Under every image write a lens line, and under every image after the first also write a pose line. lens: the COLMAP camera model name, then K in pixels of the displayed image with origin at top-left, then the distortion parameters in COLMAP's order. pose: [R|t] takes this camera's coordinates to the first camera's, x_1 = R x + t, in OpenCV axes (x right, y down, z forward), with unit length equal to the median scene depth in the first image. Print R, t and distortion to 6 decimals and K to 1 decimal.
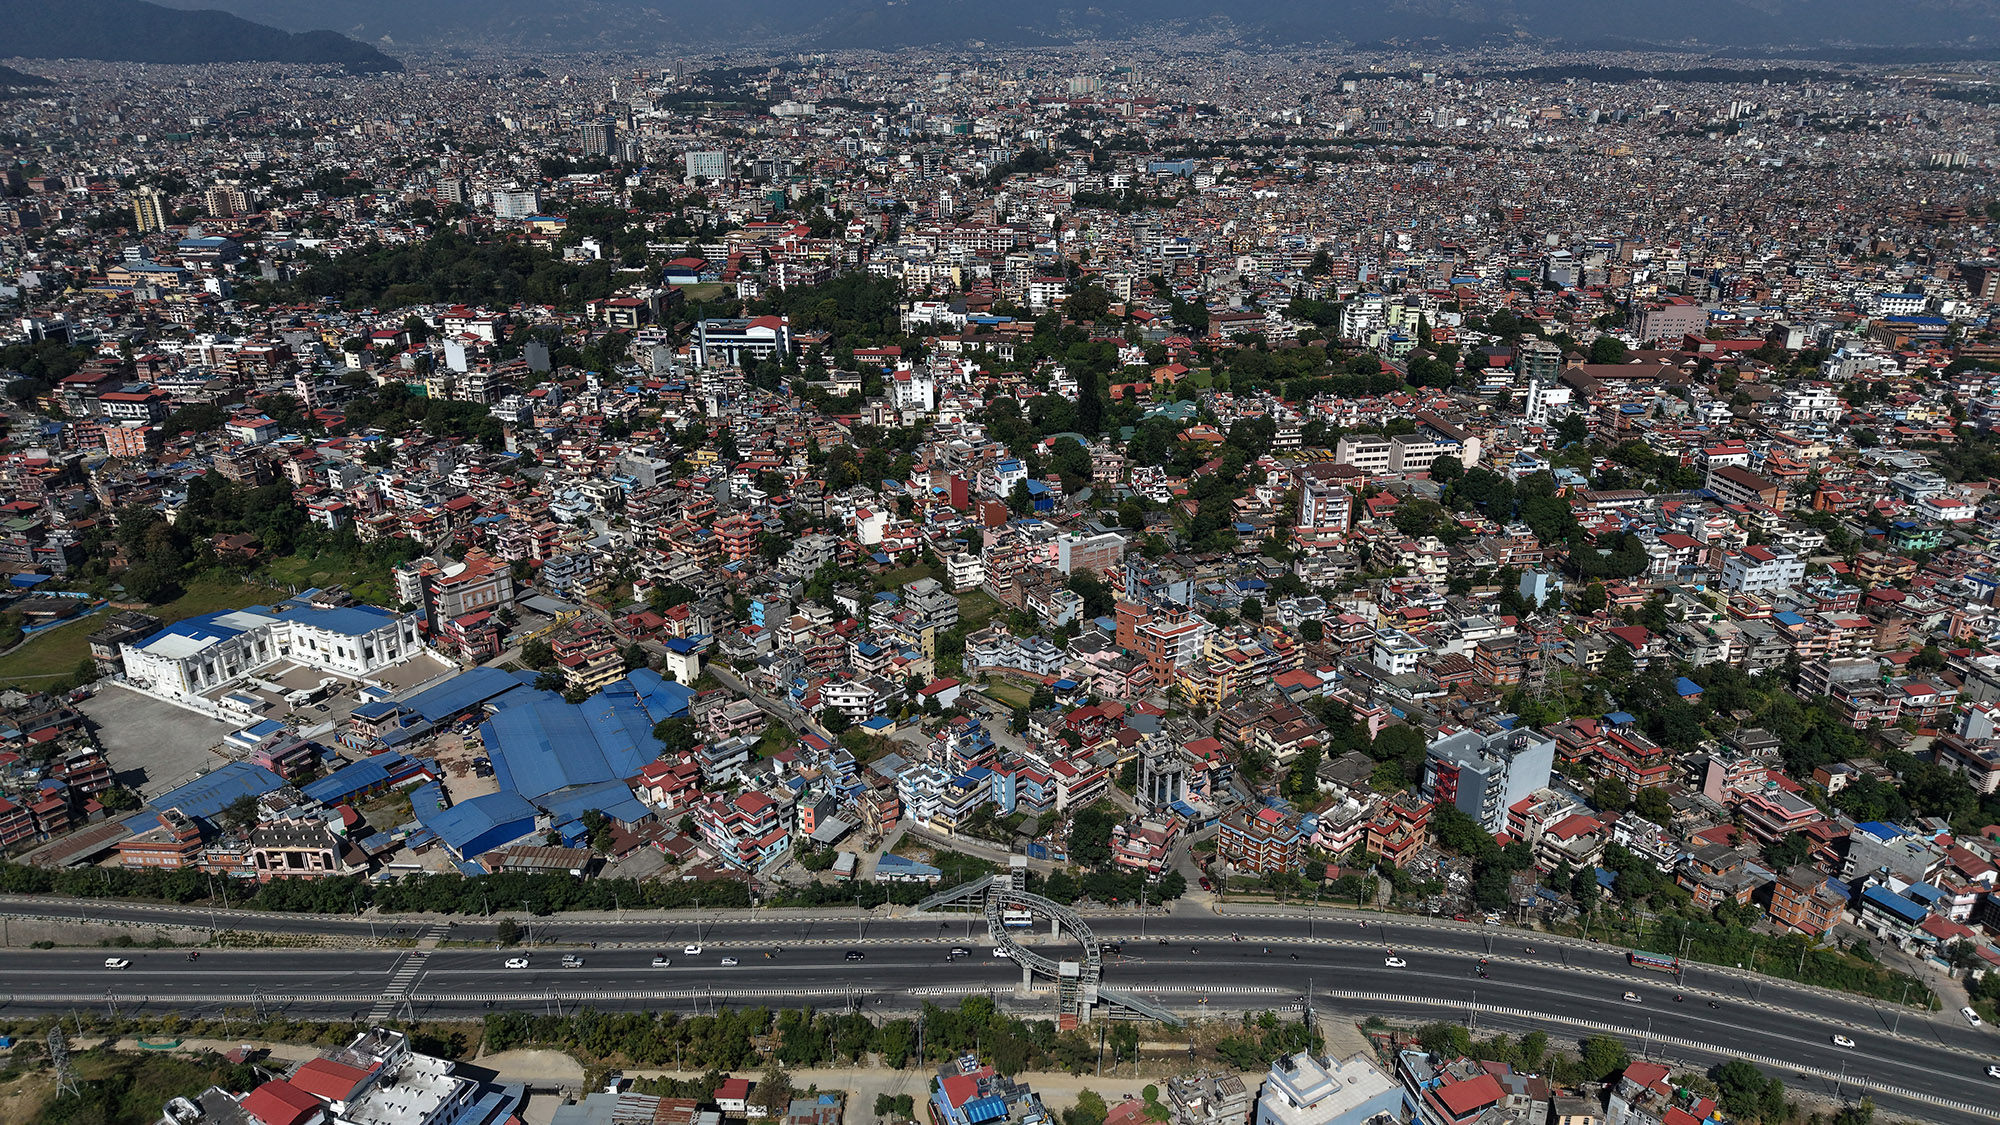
lens RADIAL K [[1332.2, 0, 1008.3], [0, 1332.2, 562.5], [0, 0, 1]] dist [0.023005, -0.023371]
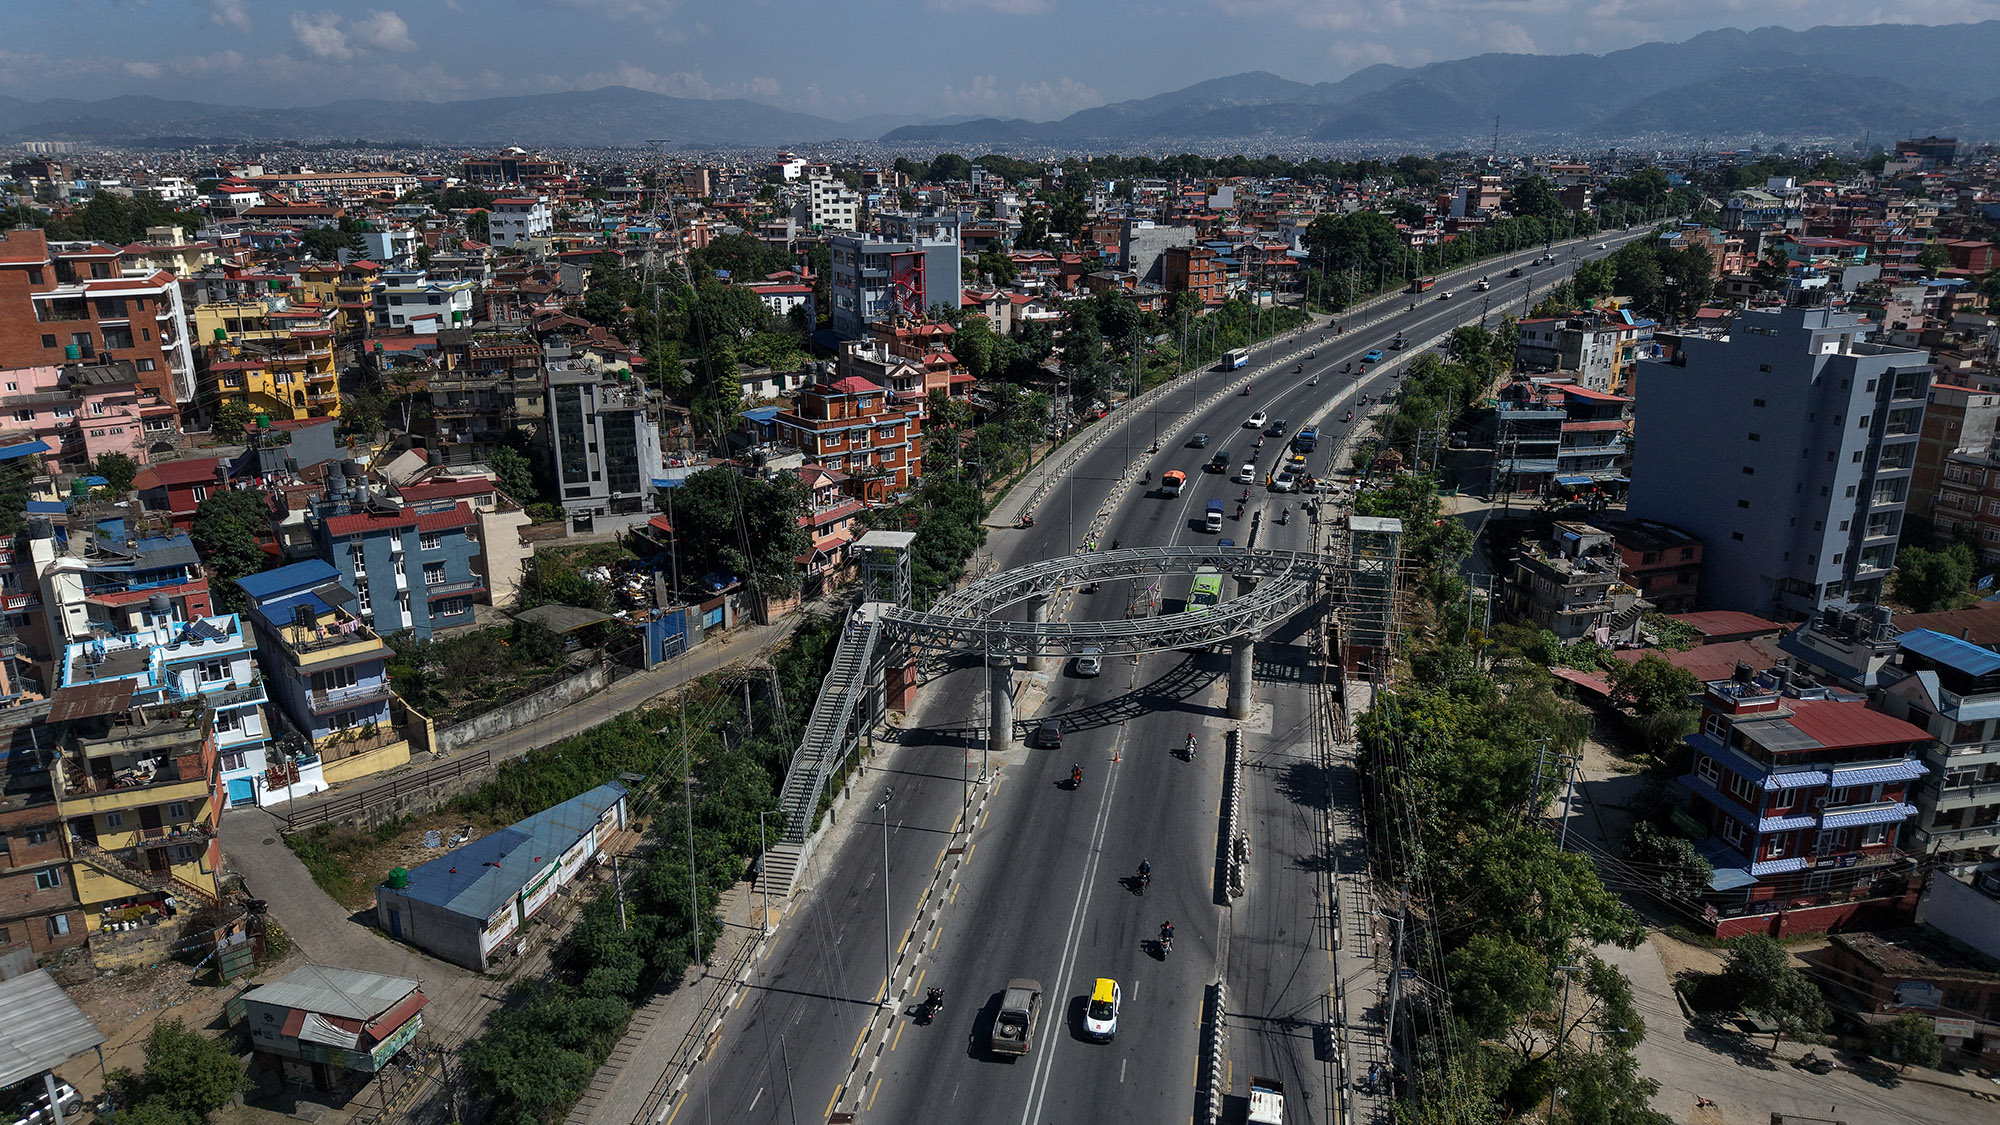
lens RADIAL K [[1332.2, 0, 1008.3], [0, 1332.2, 562.5], [0, 0, 1]] dist [0.023005, -0.023371]
pose [[0.147157, -0.290972, 0.945347, -0.250144], [0.358871, 0.906332, 0.223100, 0.136831], [-0.921714, 0.306427, 0.237795, 0.735414]]
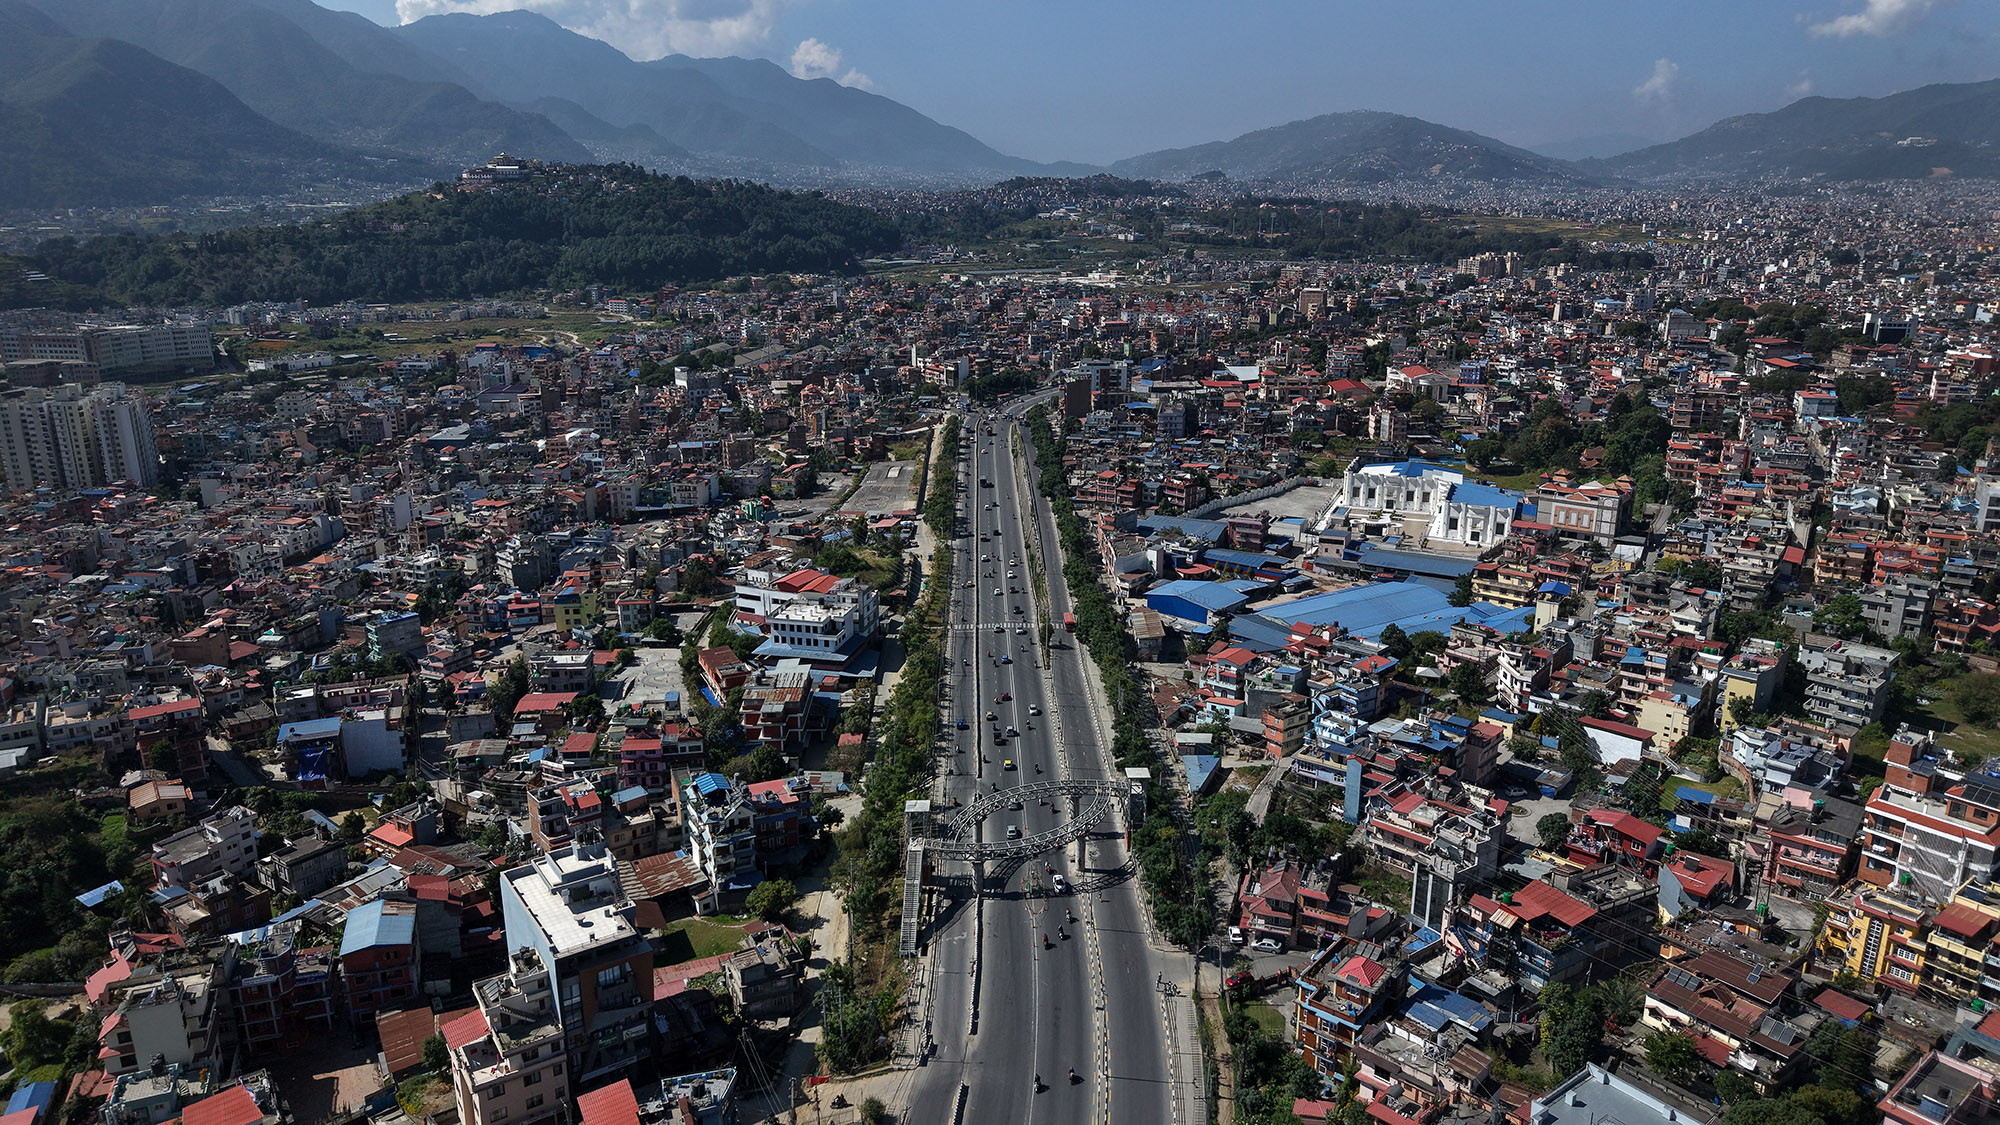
lens RADIAL K [[1332.2, 0, 1008.3], [0, 1332.2, 562.5], [0, 0, 1]] dist [0.023005, -0.023371]
pose [[0.063509, 0.276825, -0.958819, 0.562019], [-0.363227, 0.901276, 0.236152, -0.025854], [0.929534, 0.333271, 0.157789, 0.637903]]
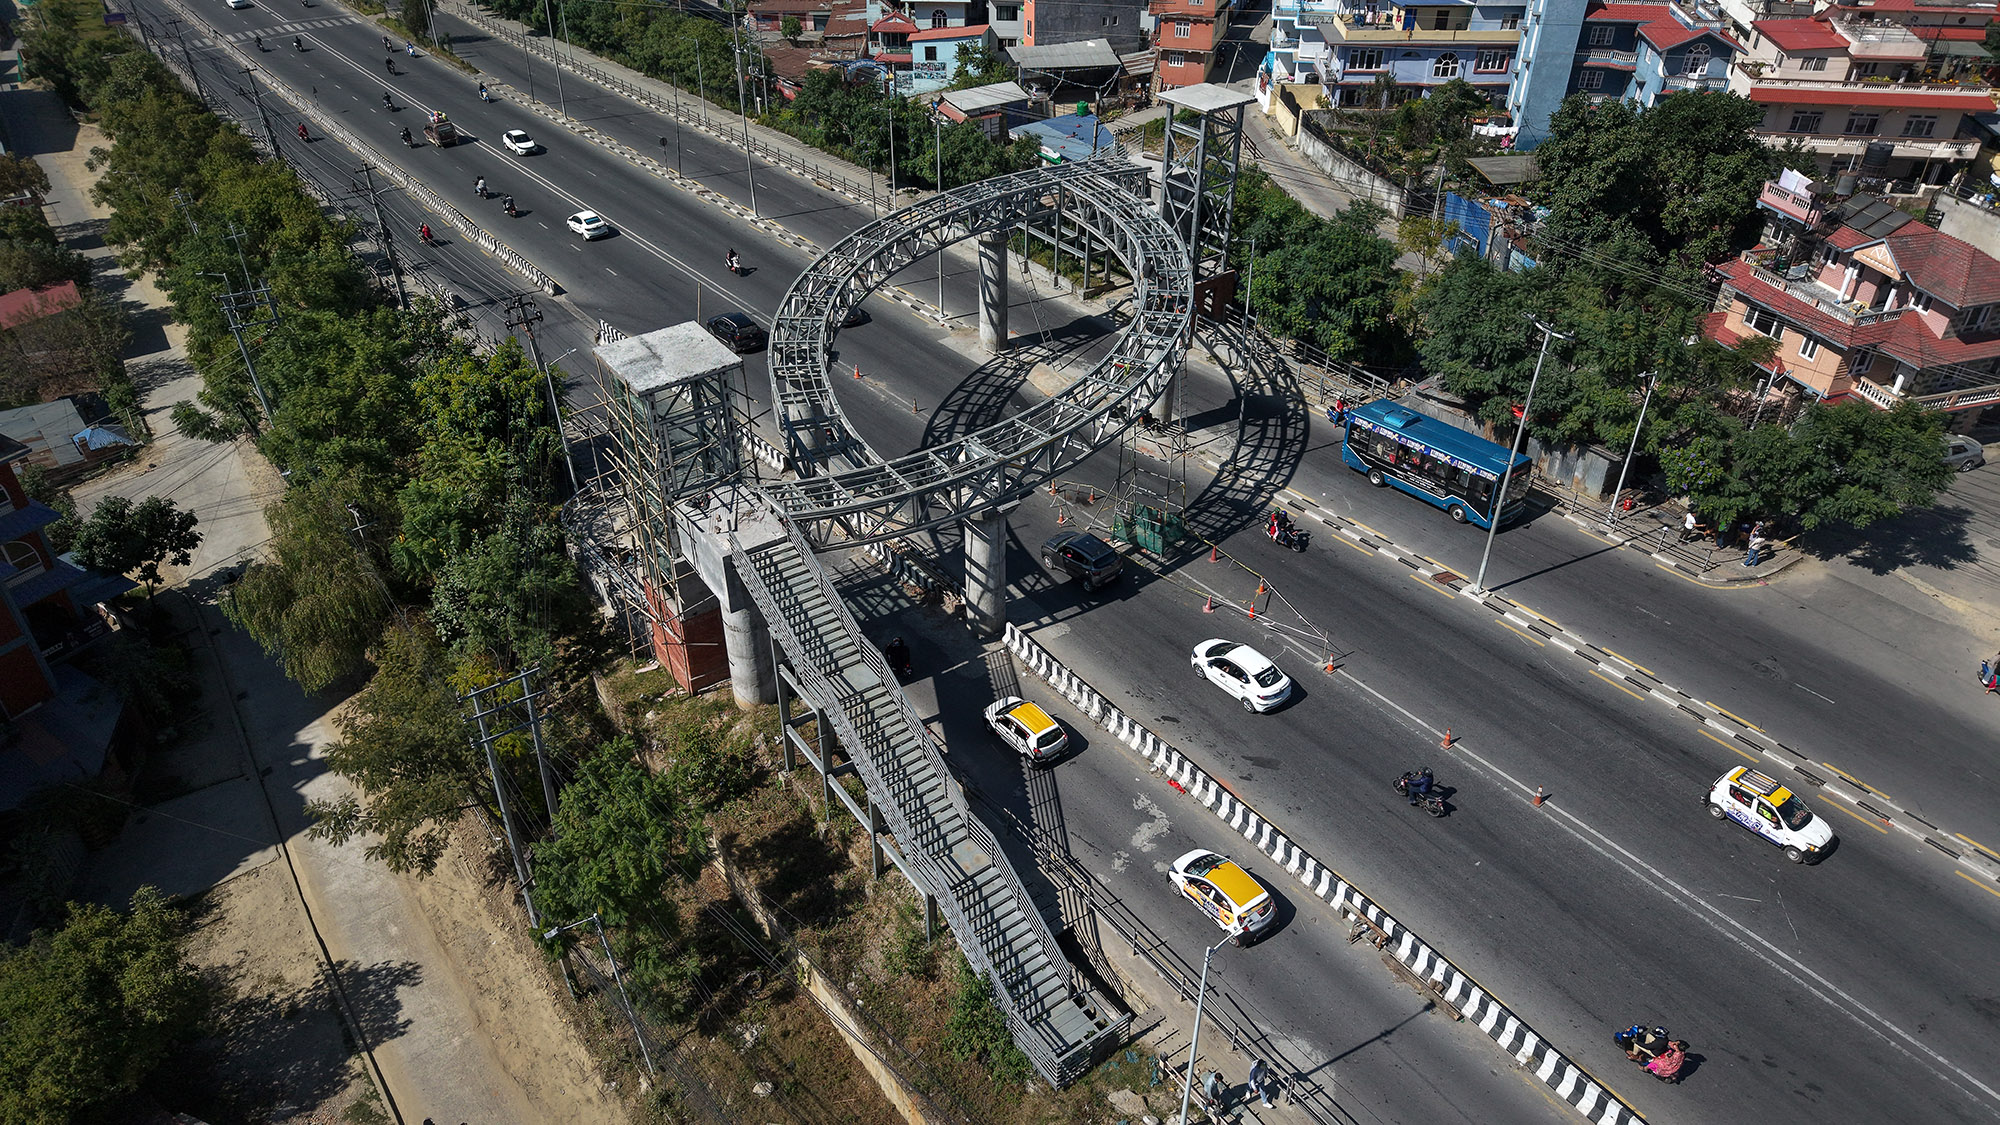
lens RADIAL K [[1332.2, 0, 1008.3], [0, 1332.2, 562.5], [0, 0, 1]] dist [0.023005, -0.023371]
pose [[0.637554, 0.445187, -0.628756, 0.140245], [-0.286791, 0.894626, 0.342630, 0.186670], [0.715036, -0.038123, 0.698047, 0.662718]]
